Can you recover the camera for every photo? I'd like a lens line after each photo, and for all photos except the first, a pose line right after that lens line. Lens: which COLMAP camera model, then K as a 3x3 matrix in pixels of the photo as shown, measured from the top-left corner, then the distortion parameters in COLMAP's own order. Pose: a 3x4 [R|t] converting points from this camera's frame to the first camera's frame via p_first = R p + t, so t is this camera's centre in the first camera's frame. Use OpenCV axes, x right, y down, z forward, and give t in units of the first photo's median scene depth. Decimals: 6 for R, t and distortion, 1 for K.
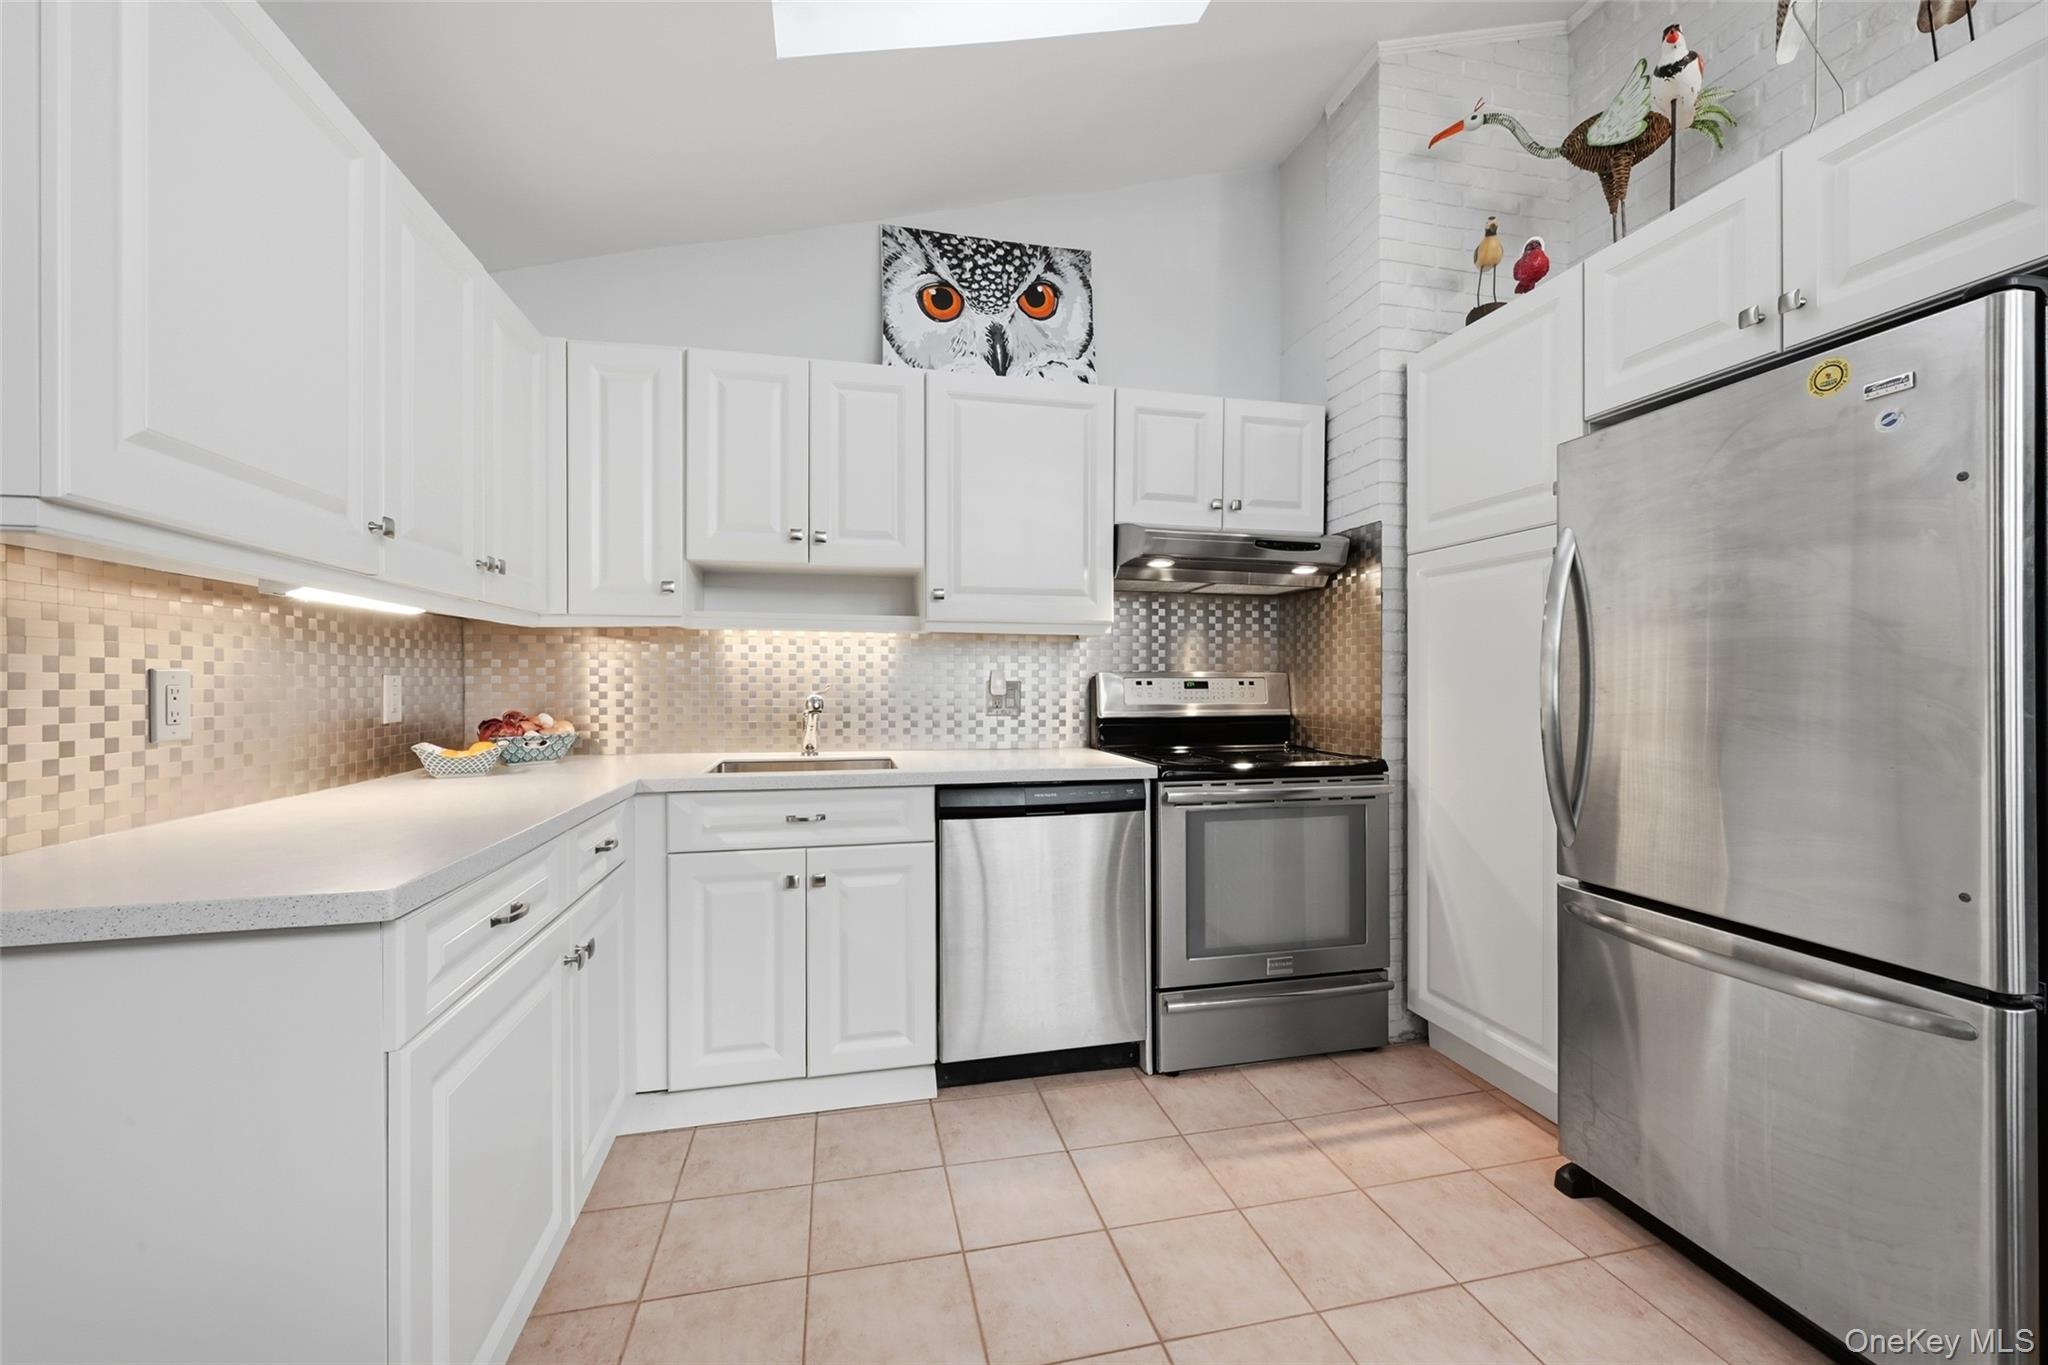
lens RADIAL K [[819.8, 0, 1024.0], [0, 819.8, 682.5], [0, 0, 1]] dist [0.003492, 0.000264]
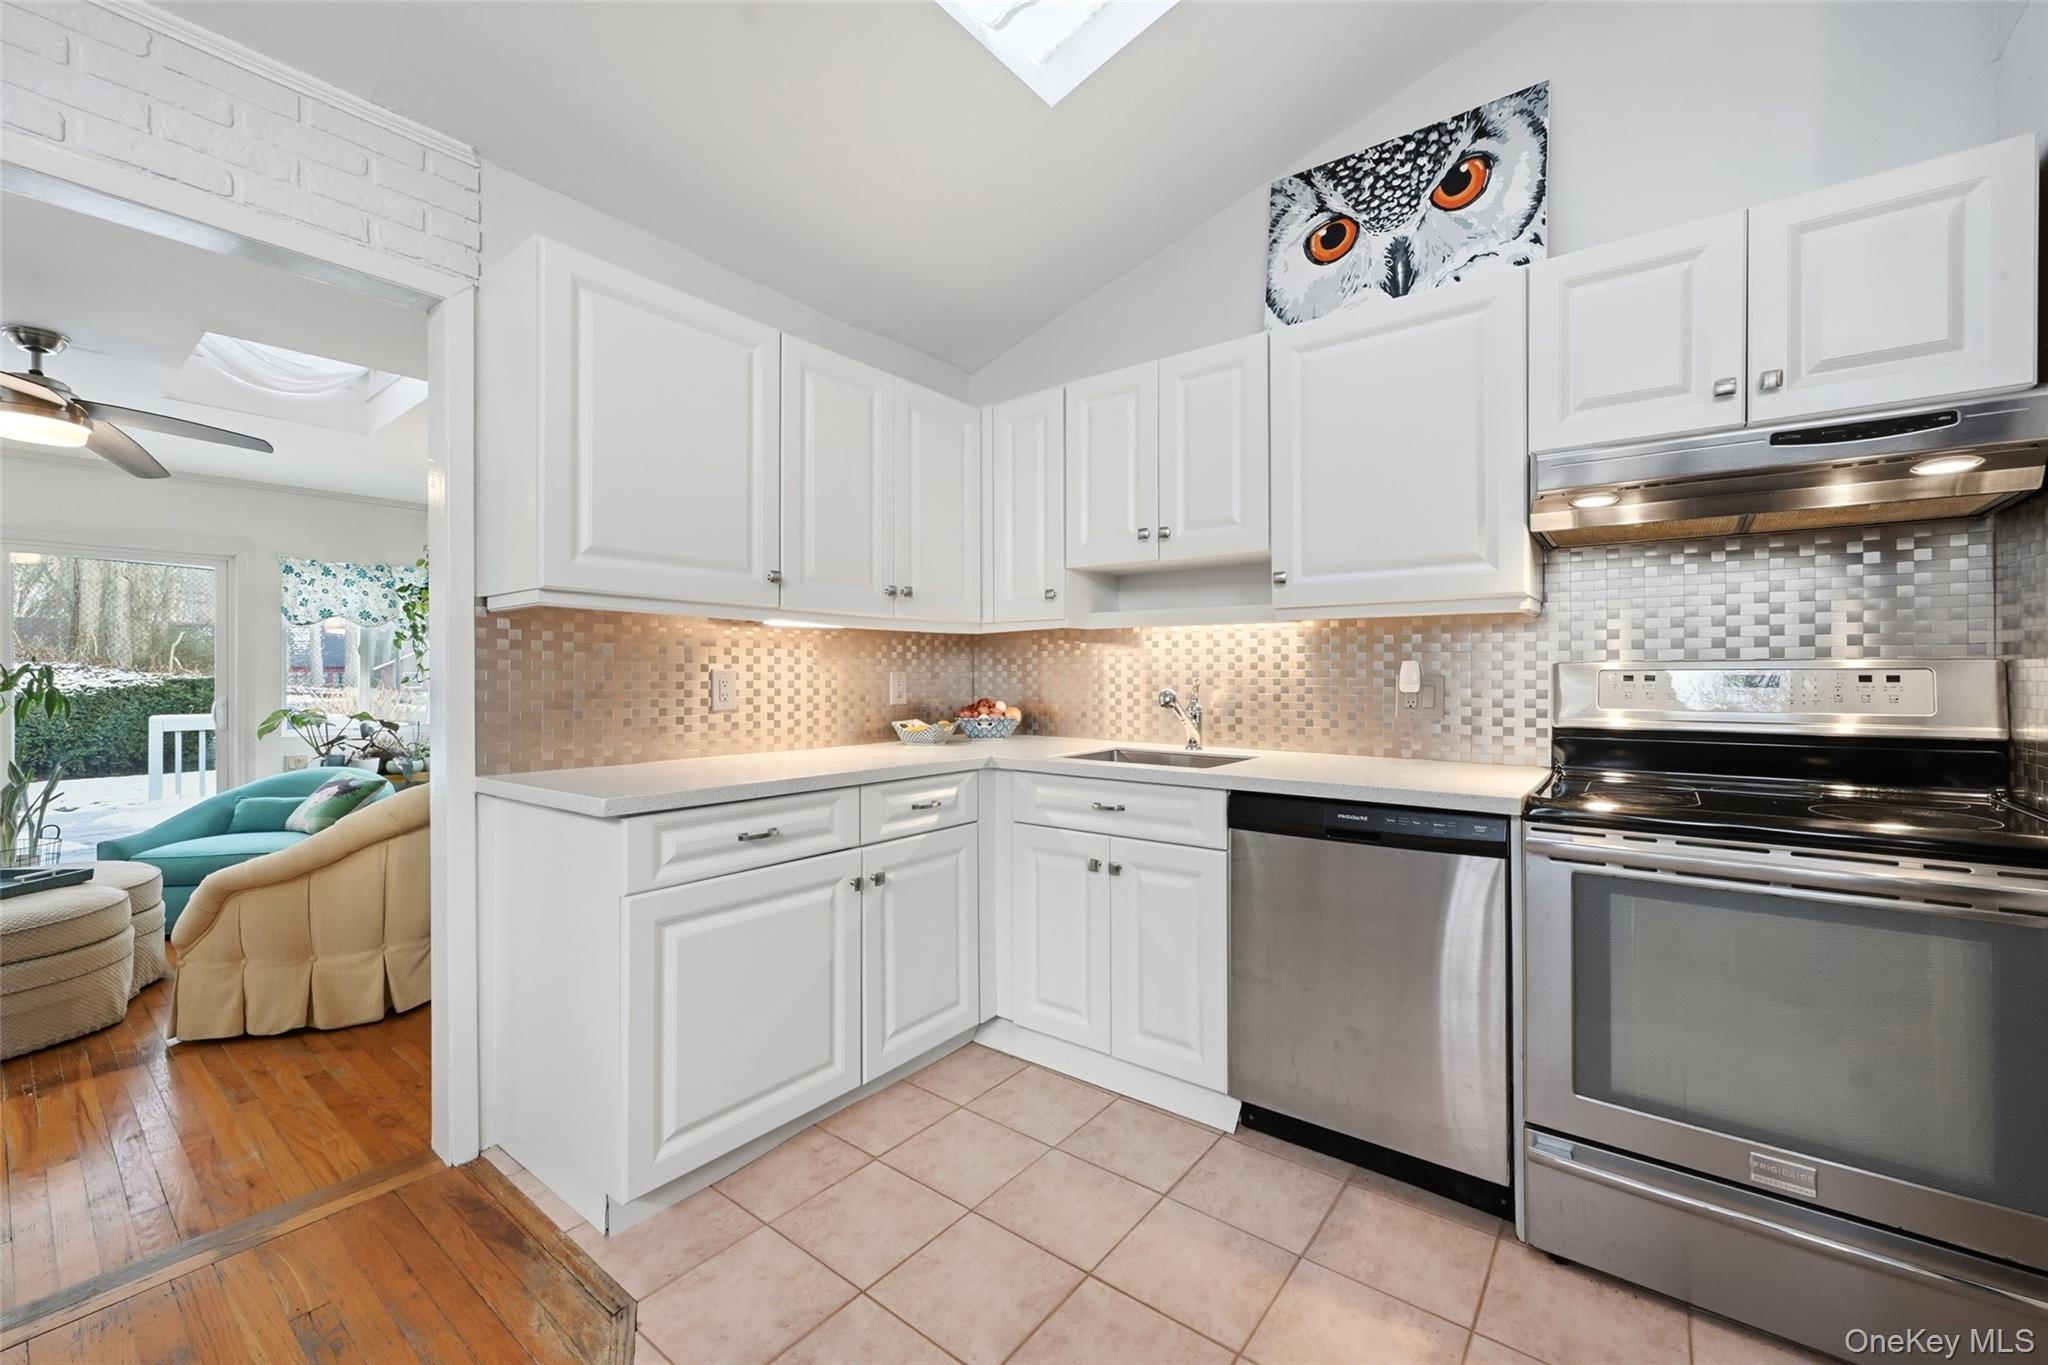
lens RADIAL K [[810.6, 0, 1022.4], [0, 810.6, 673.2], [0, 0, 1]] dist [-0.001087, 0.000595]
pose [[0.634036, -0.001316, -0.773303, 0.356755], [-0.000145, 0.999998, -0.001821, -0.002345], [0.773304, 0.001266, 0.634034, 0.201452]]
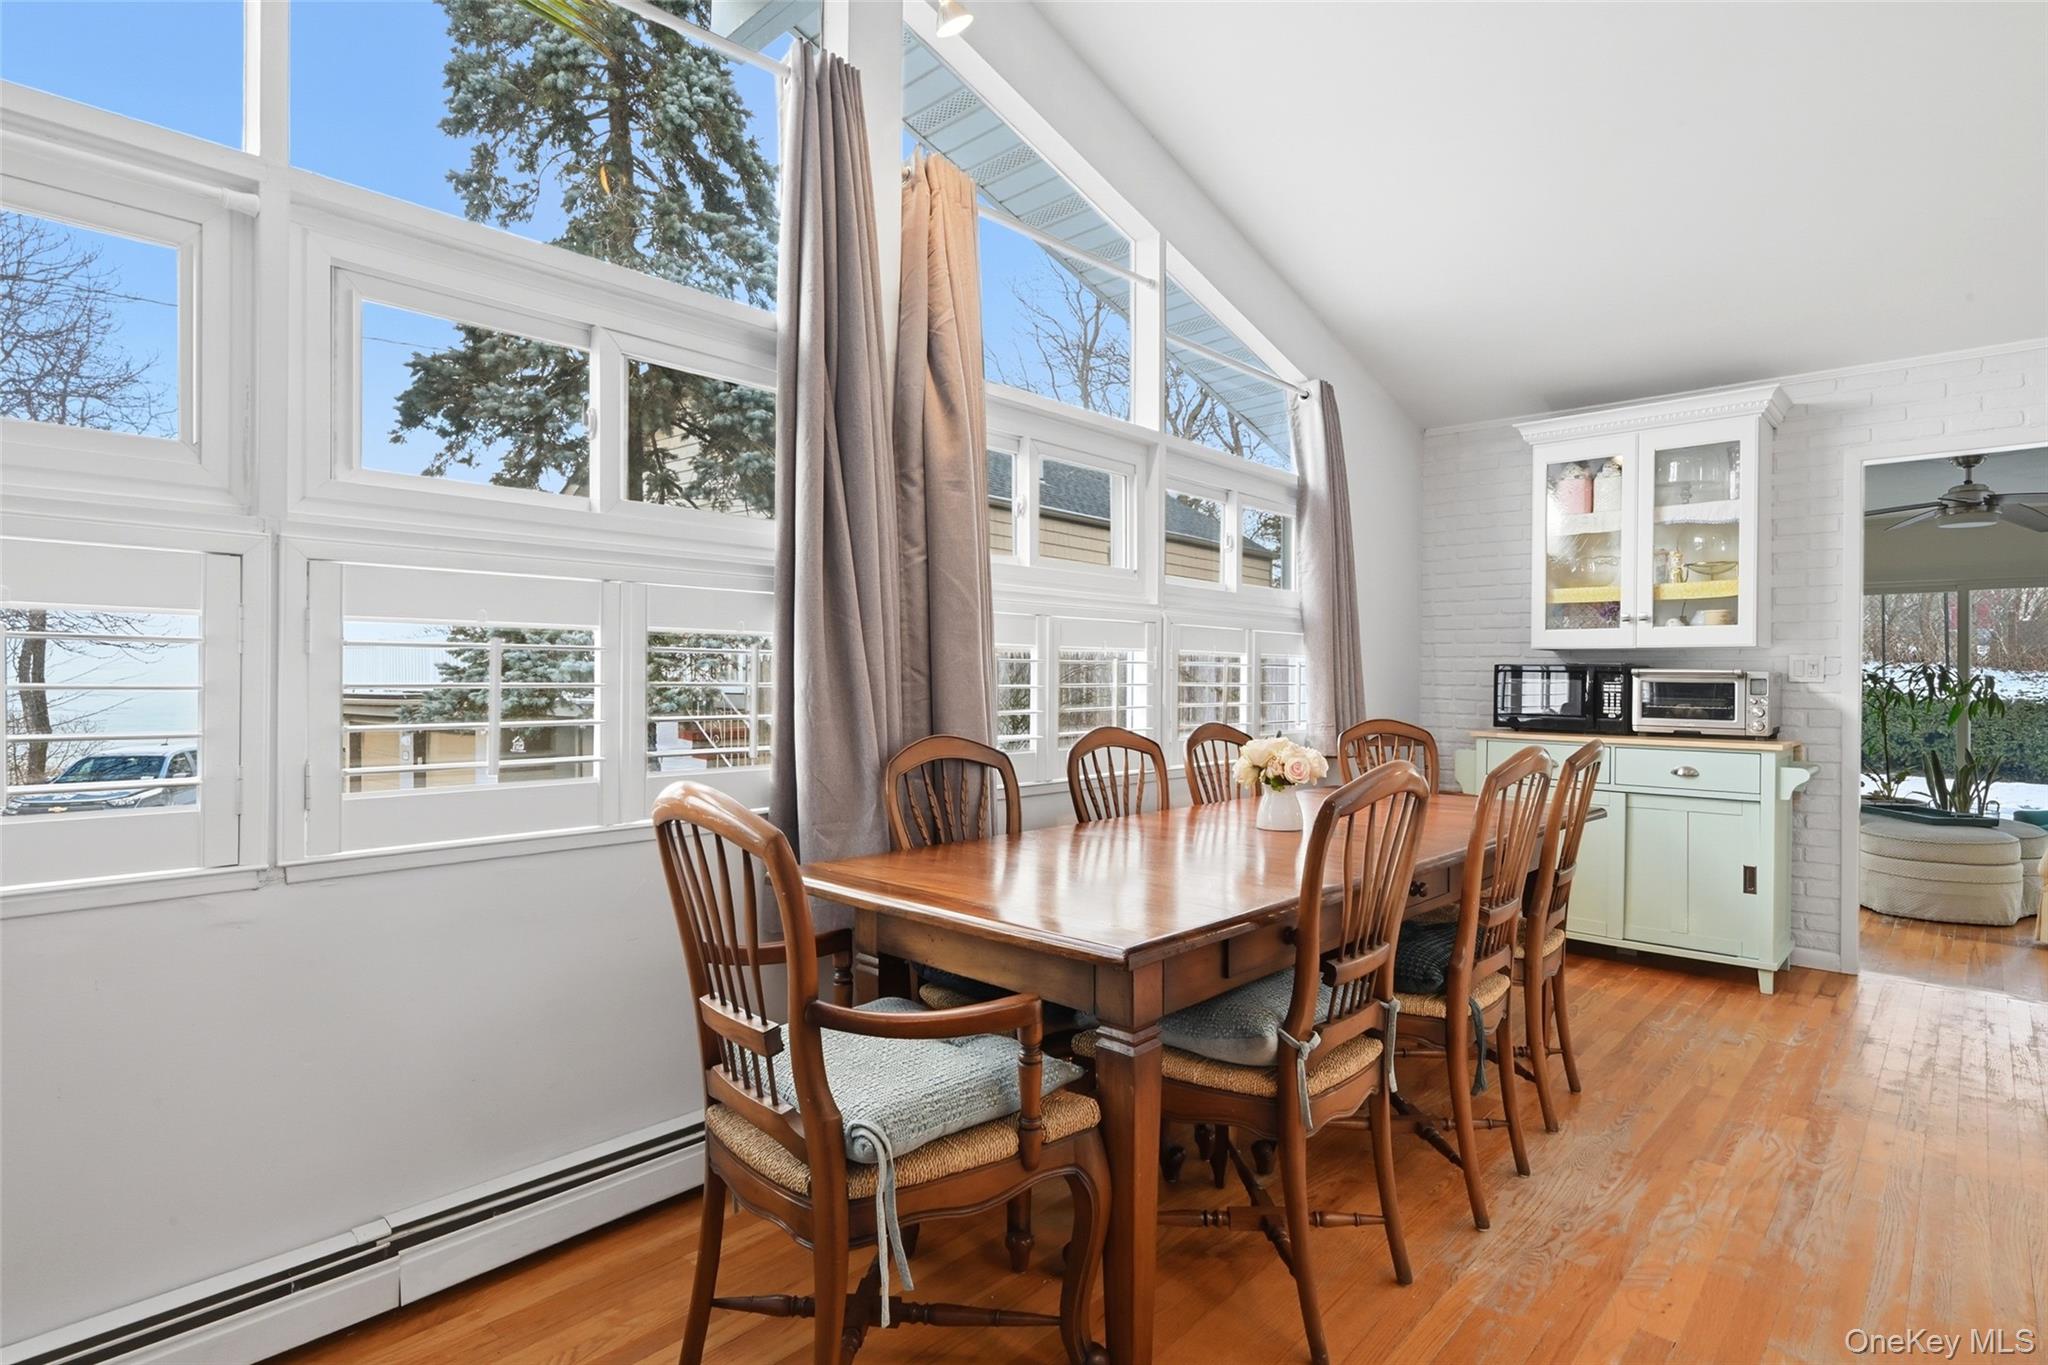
lens RADIAL K [[1054.3, 0, 1024.0], [0, 1054.3, 682.5], [0, 0, 1]] dist [0.001566, 0.000055]
pose [[-0.822805, -0.003135, -0.568316, 0.809344], [-0.007937, 0.999951, 0.005974, -0.001974], [0.568269, 0.009426, -0.822789, 0.341631]]
